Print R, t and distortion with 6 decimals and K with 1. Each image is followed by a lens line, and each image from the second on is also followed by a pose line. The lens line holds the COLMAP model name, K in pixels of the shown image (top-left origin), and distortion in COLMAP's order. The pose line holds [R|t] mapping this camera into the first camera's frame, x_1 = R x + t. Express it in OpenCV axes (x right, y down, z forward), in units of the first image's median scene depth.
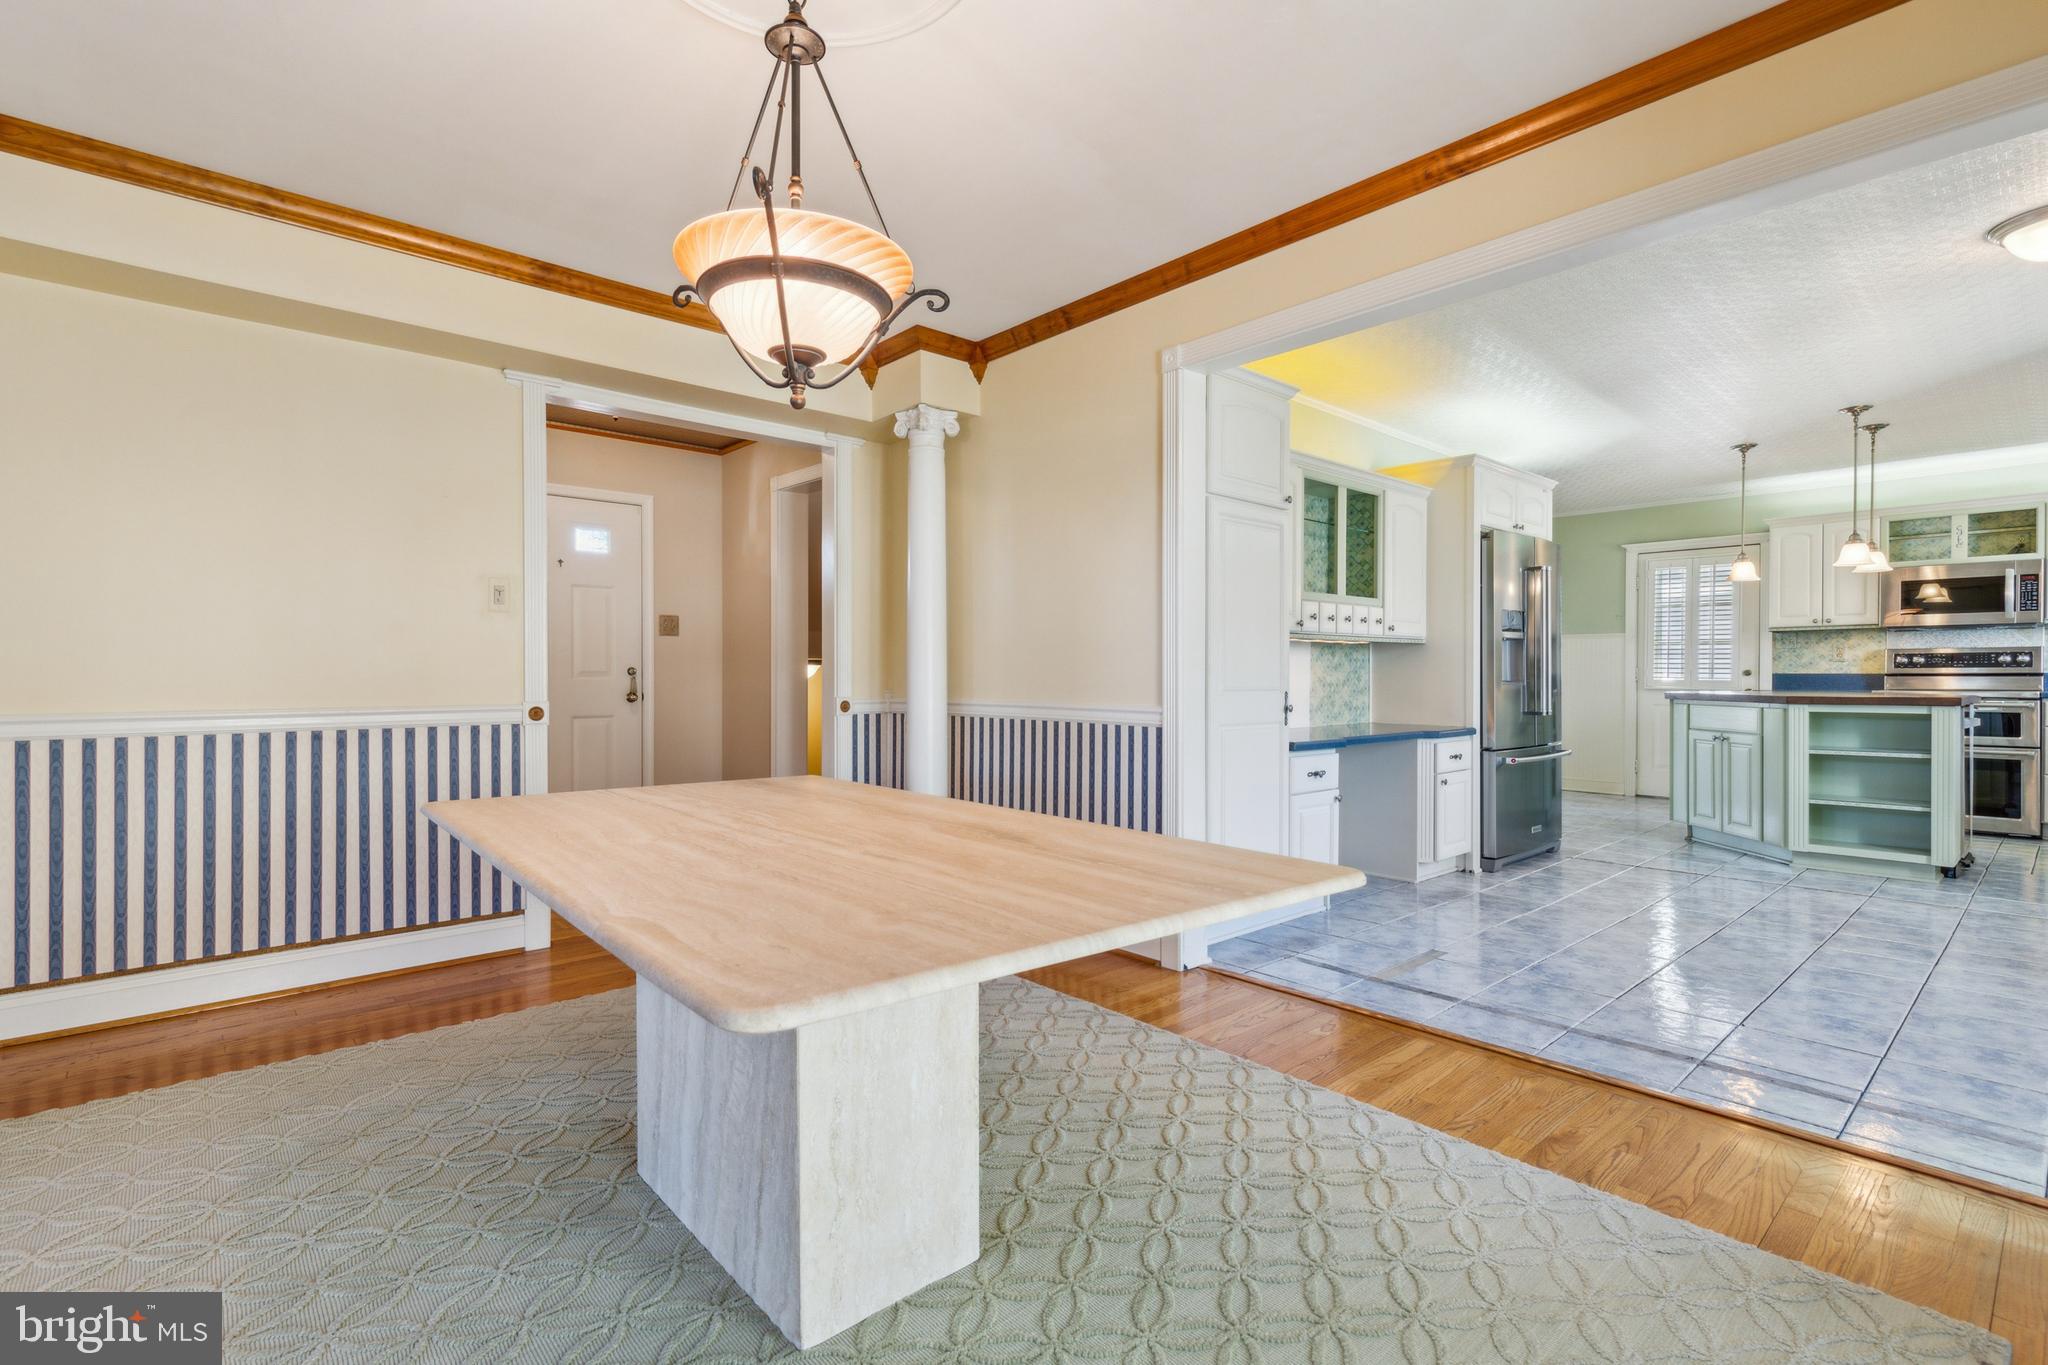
lens RADIAL K [[933.6, 0, 1024.0], [0, 933.6, 682.5], [0, 0, 1]] dist [0.002143, 0.000293]
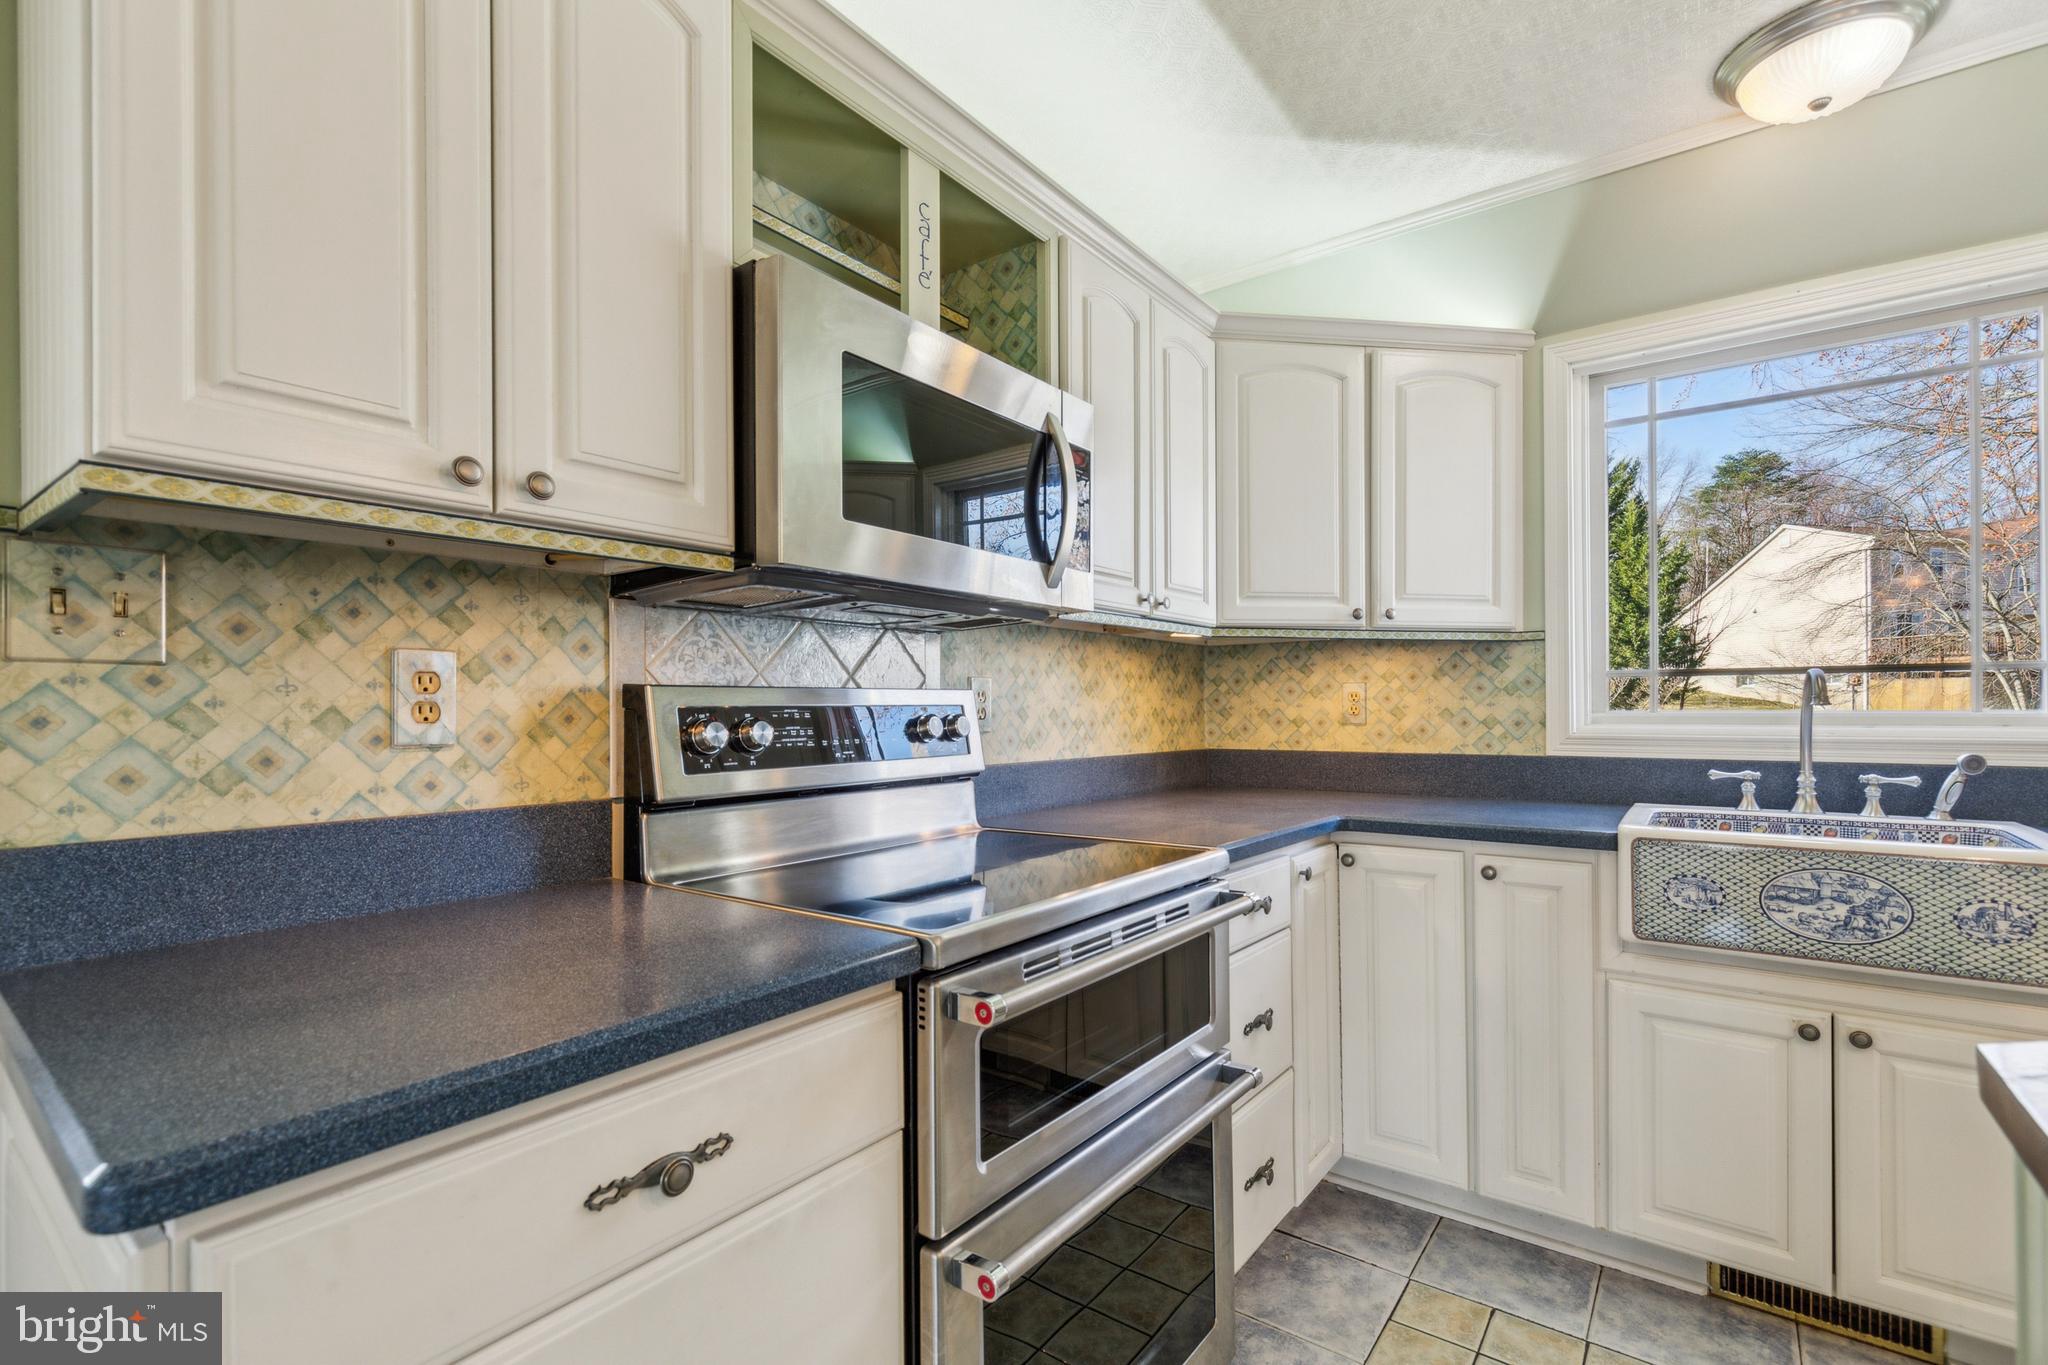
lens RADIAL K [[924.9, 0, 1016.9], [0, 924.9, 704.3], [0, 0, 1]] dist [0.001930, 0.000713]
pose [[-0.195067, 0.005551, 0.980774, 0.735621], [0.011744, 0.999926, -0.003324, -0.030762], [-0.980720, 0.010870, -0.195117, 0.999573]]
